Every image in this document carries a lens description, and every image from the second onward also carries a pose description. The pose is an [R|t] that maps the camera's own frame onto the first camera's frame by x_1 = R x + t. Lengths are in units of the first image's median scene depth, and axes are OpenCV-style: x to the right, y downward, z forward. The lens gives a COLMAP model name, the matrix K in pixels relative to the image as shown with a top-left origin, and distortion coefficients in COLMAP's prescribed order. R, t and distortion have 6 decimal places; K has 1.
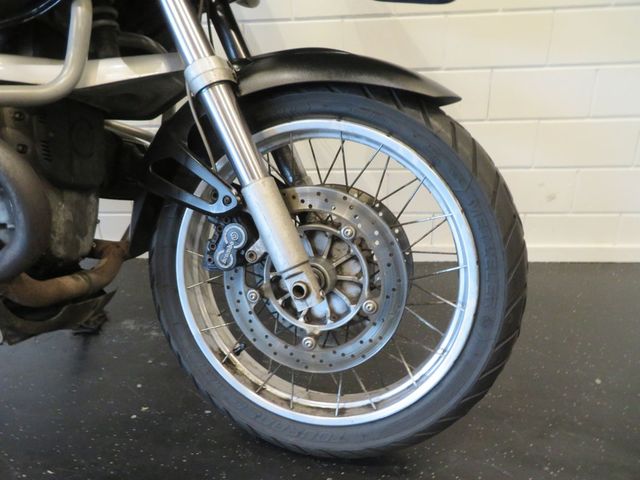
lens RADIAL K [[455.7, 0, 317.0], [0, 455.7, 238.5], [0, 0, 1]] dist [-0.008907, -0.003447]
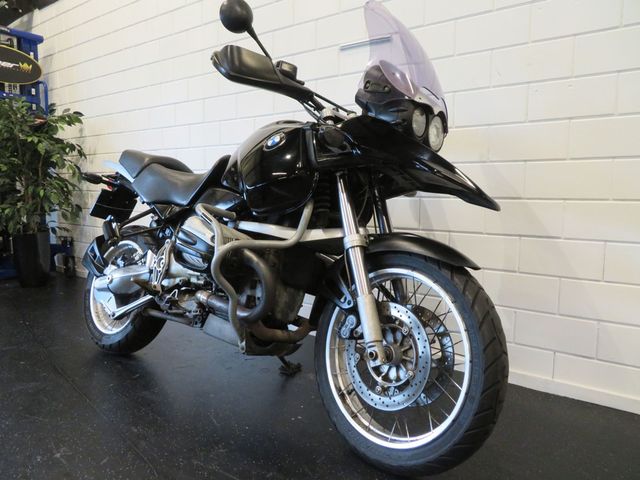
lens RADIAL K [[455.7, 0, 317.0], [0, 455.7, 238.5], [0, 0, 1]] dist [-0.008907, -0.003447]
pose [[0.854931, 0.089729, -0.510922, 0.632016], [-0.219048, 0.955253, -0.198772, 0.071057], [0.470224, 0.281853, 0.836330, -0.767452]]
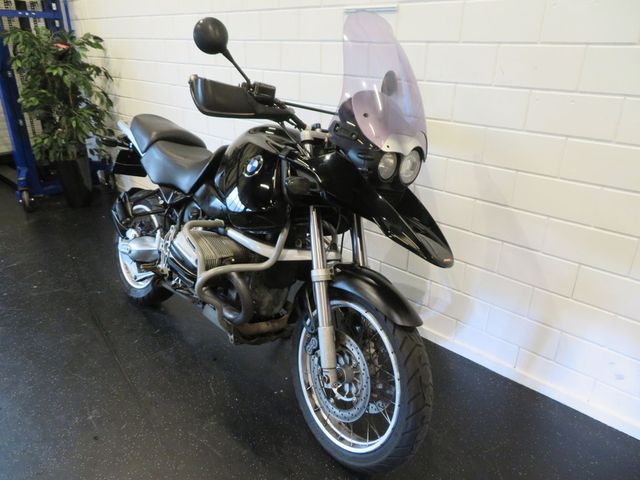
lens RADIAL K [[455.7, 0, 317.0], [0, 455.7, 238.5], [0, 0, 1]] dist [-0.008907, -0.003447]
pose [[0.786505, 0.279557, -0.550689, 0.891923], [-0.256968, 0.958964, 0.119810, -0.745170], [0.561585, 0.047279, 0.826067, -0.845435]]
